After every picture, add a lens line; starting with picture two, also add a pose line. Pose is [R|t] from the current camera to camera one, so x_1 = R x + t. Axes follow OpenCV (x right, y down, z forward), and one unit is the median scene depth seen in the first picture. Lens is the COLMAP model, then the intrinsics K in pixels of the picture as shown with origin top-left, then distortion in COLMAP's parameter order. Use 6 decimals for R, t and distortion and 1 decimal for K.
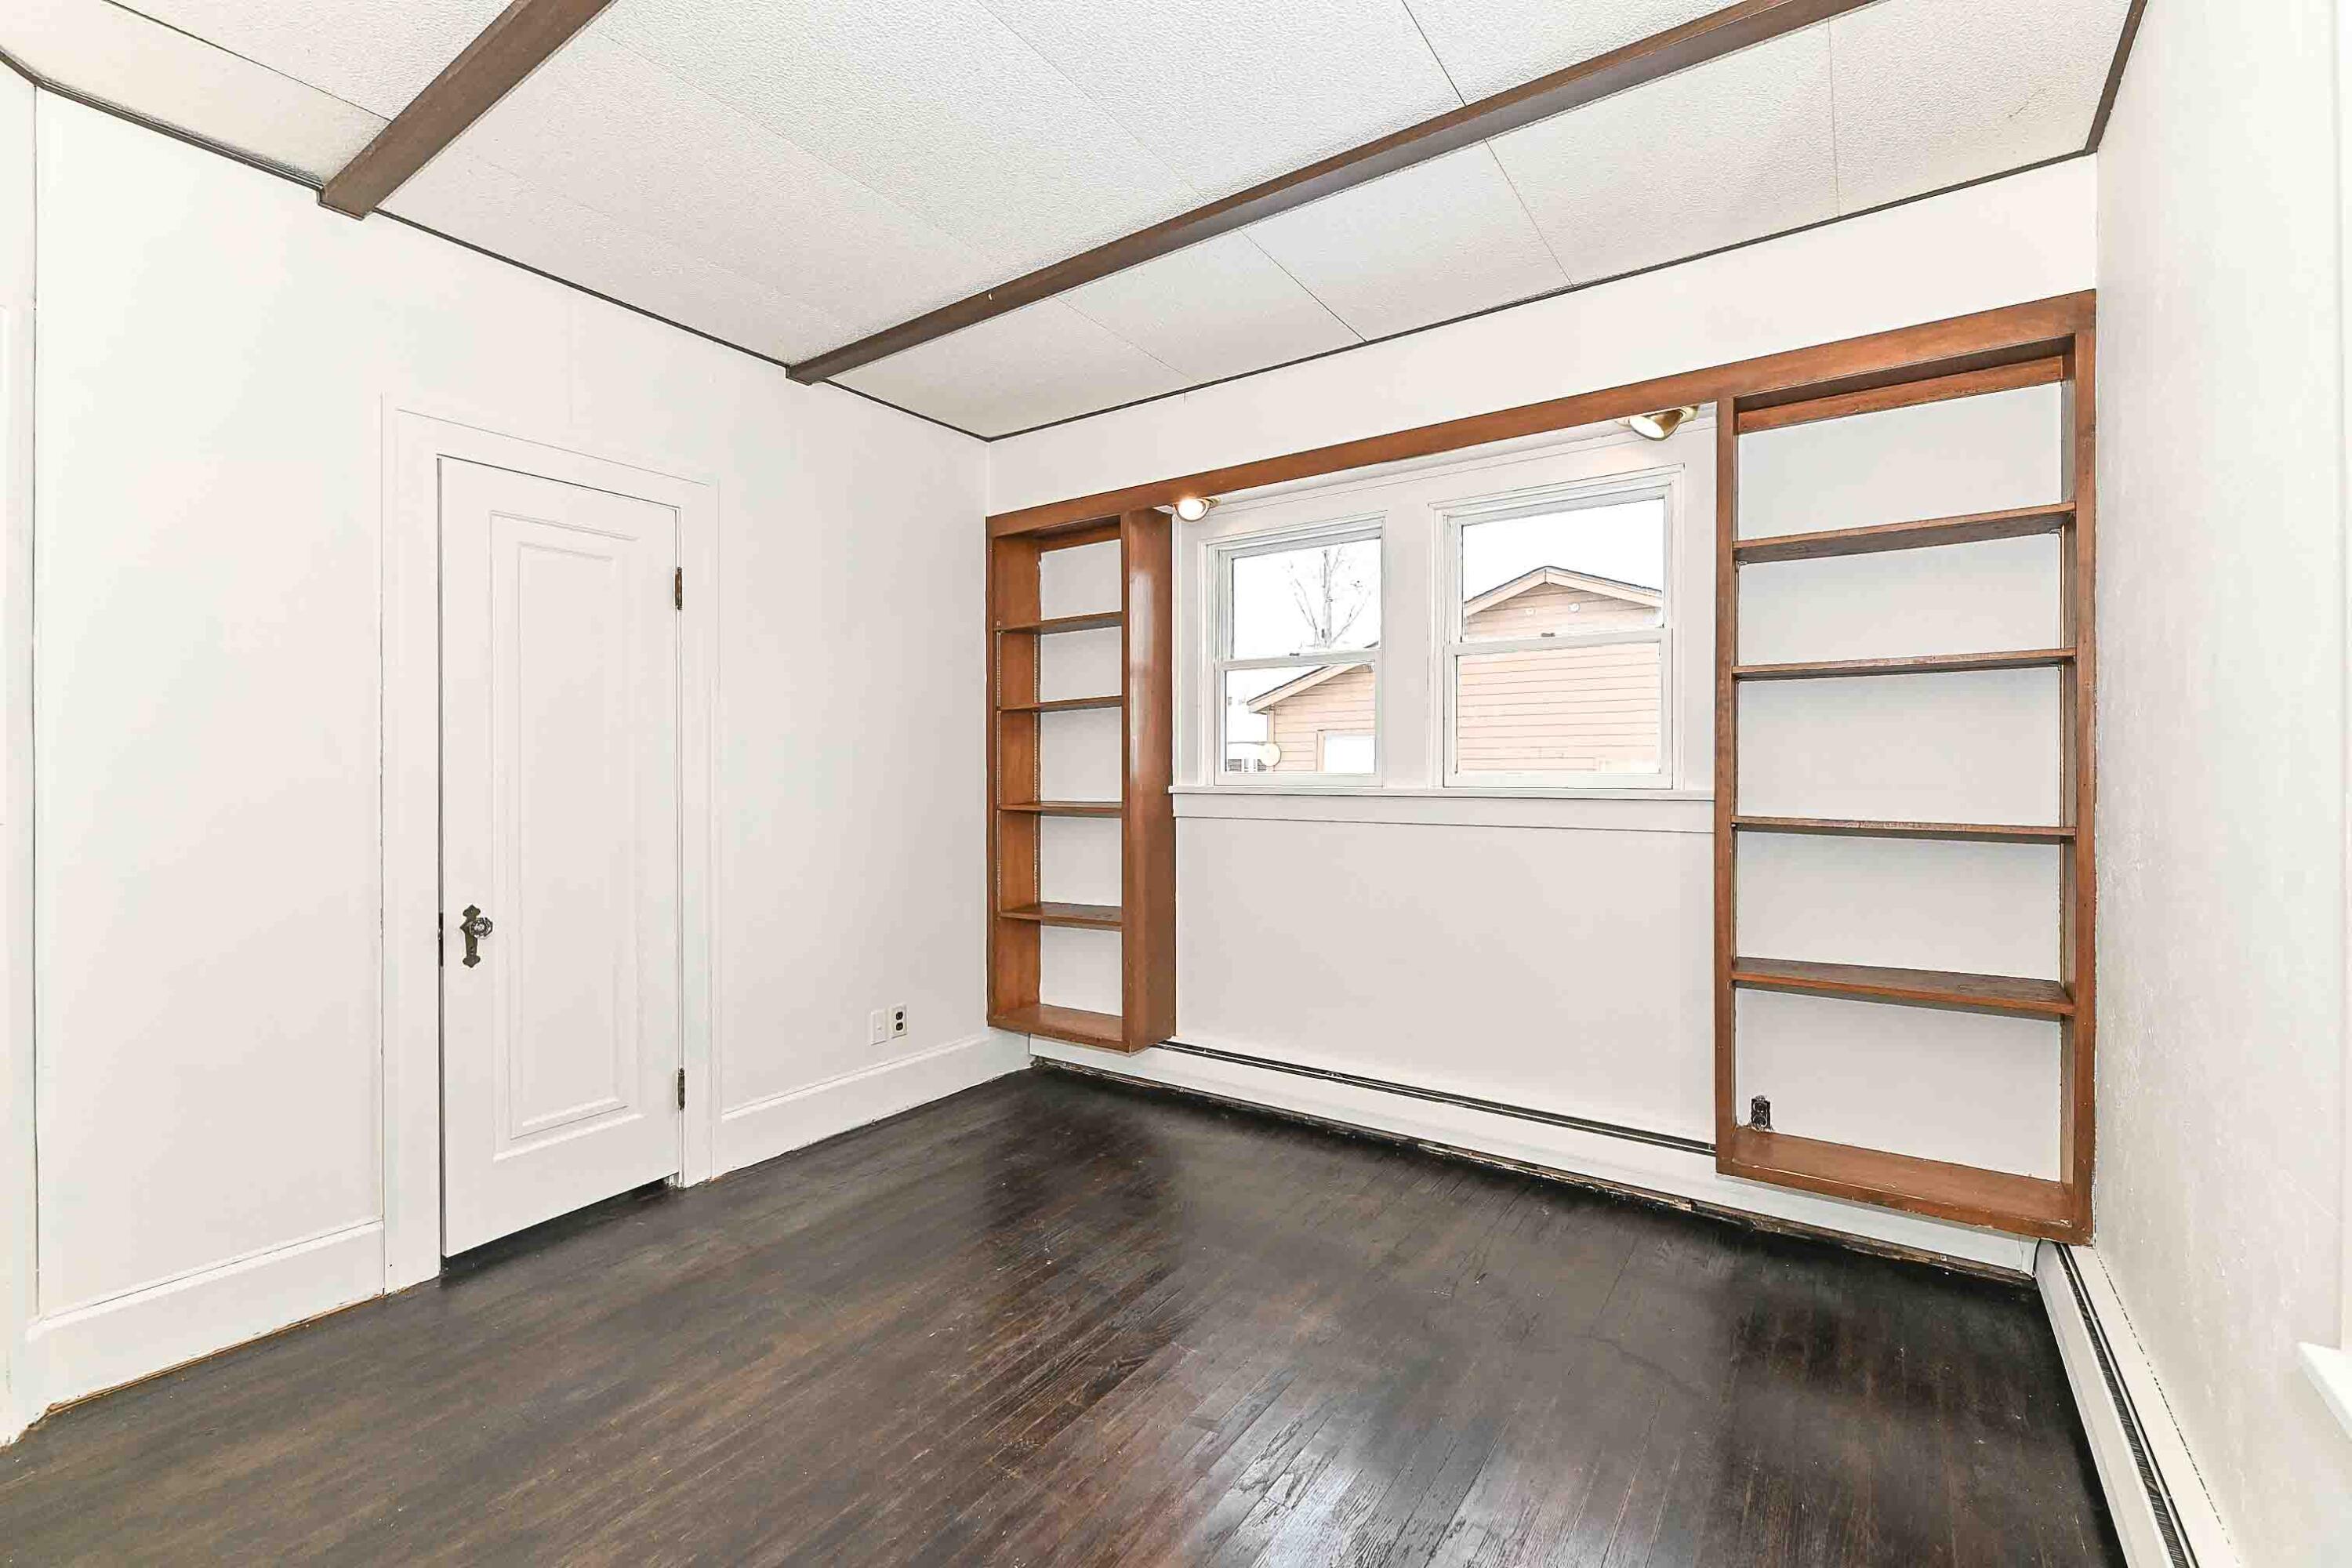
lens RADIAL K [[1019.9, 0, 1176.0], [0, 1019.9, 784.0], [0, 0, 1]] dist [0.000382, -0.000152]
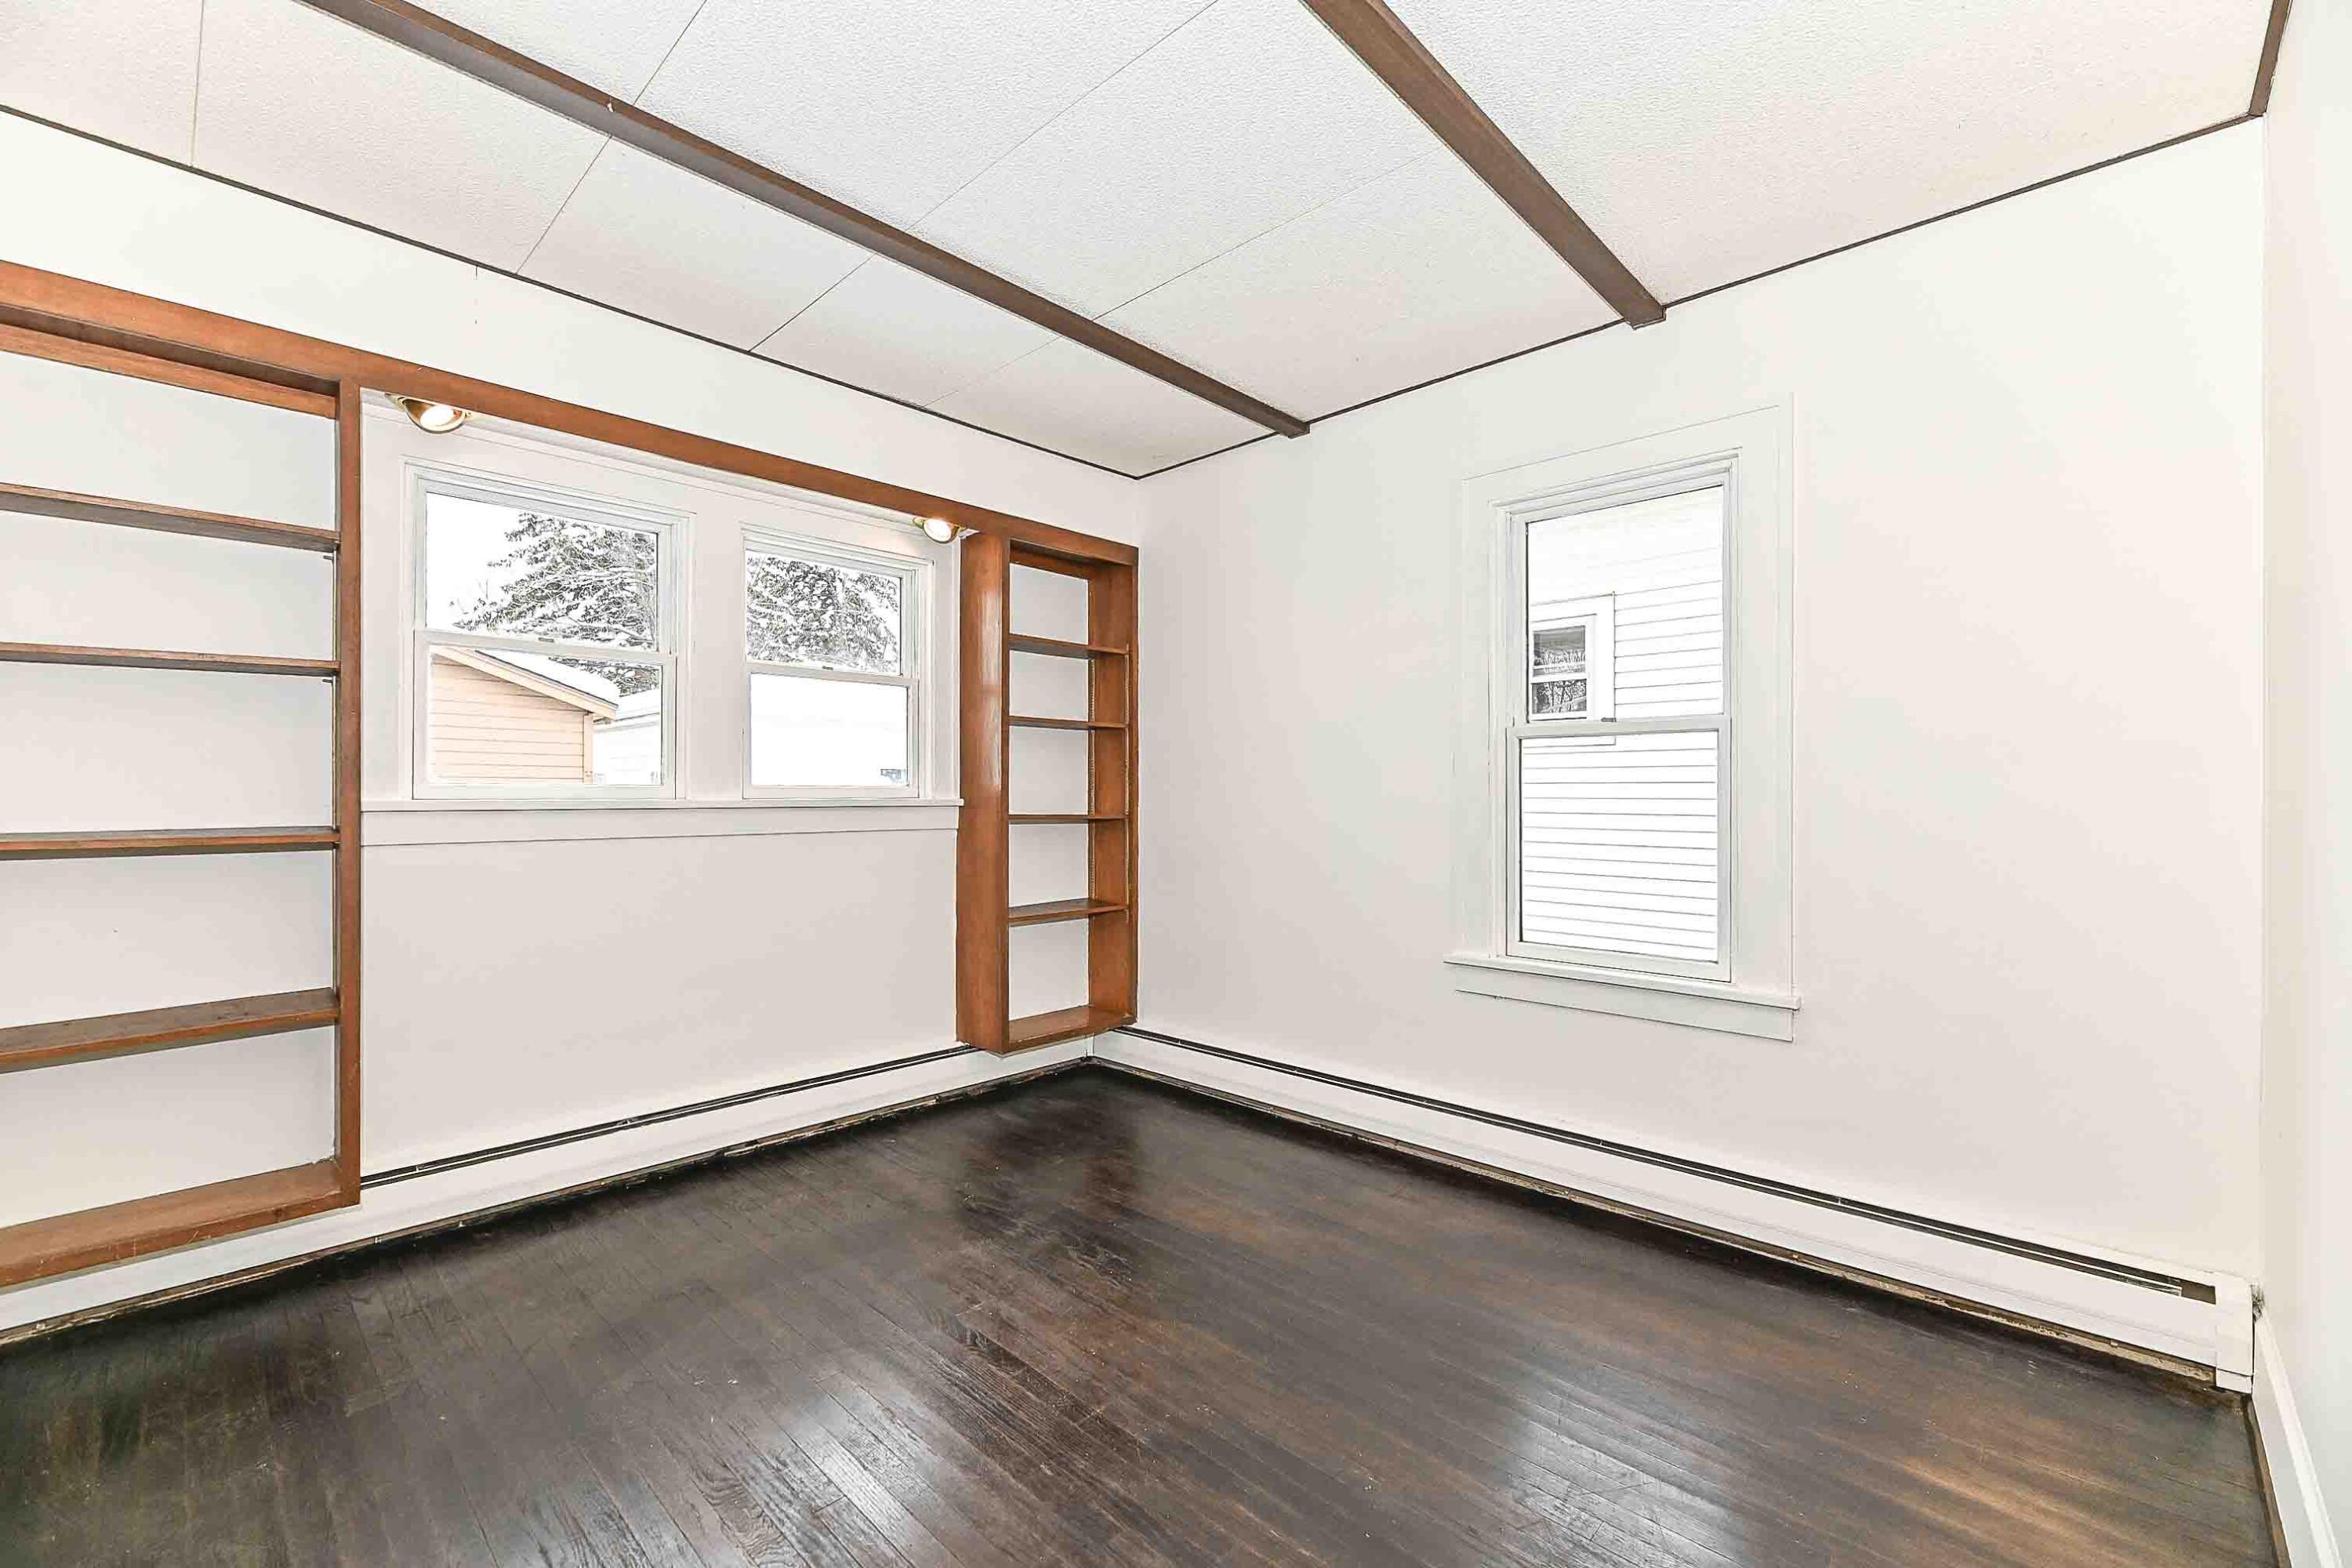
lens RADIAL K [[949.8, 0, 1176.0], [0, 949.8, 784.0], [0, 0, 1]] dist [-0.020130, 0.000023]
pose [[0.148473, 0.007014, 0.988892, -0.813520], [0.009954, 0.999914, -0.008586, 0.002832], [-0.988866, 0.011118, 0.148390, 0.554587]]
